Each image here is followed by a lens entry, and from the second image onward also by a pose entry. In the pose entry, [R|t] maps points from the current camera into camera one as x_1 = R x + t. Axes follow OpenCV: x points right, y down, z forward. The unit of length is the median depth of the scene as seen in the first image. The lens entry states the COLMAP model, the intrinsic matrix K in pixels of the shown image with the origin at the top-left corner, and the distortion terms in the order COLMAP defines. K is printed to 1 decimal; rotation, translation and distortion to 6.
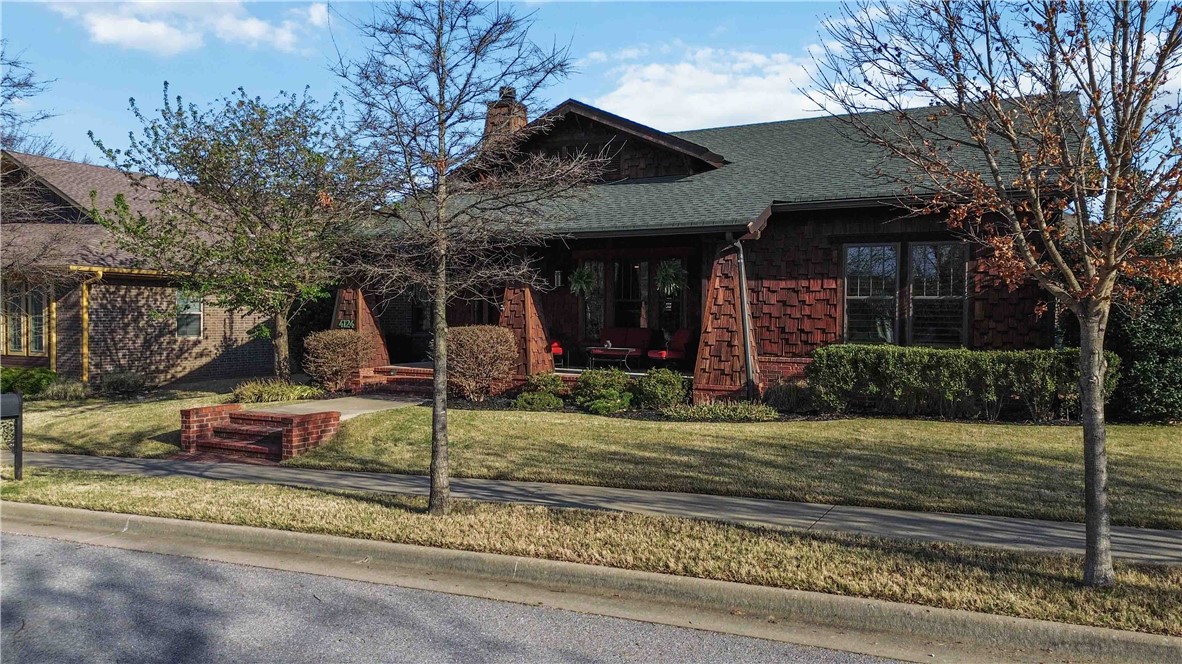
lens RADIAL K [[856.7, 0, 591.6], [0, 856.7, 332.8], [0, 0, 1]] dist [0.010408, -0.001777]
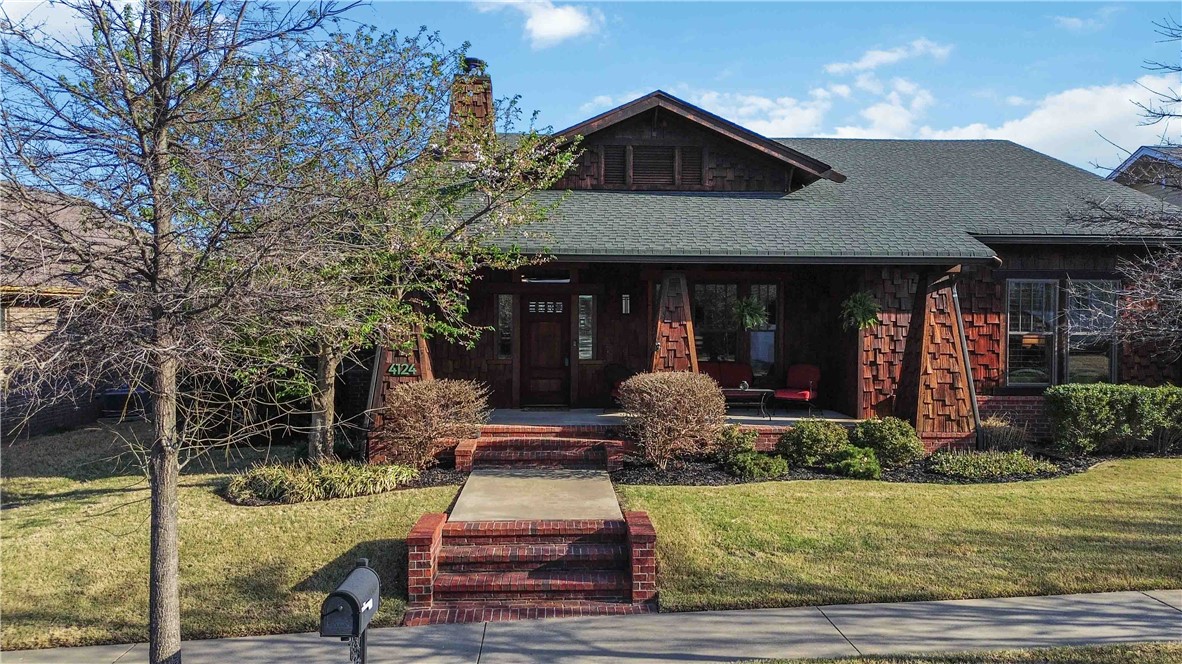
lens RADIAL K [[856.7, 0, 591.1], [0, 856.7, 328.2], [0, 0, 1]] dist [0.010408, -0.001777]
pose [[0.869613, -0.008060, 0.493668, -0.604482], [0.010276, 0.999946, -0.001775, -0.049698], [-0.493626, 0.006616, 0.869649, 0.378109]]
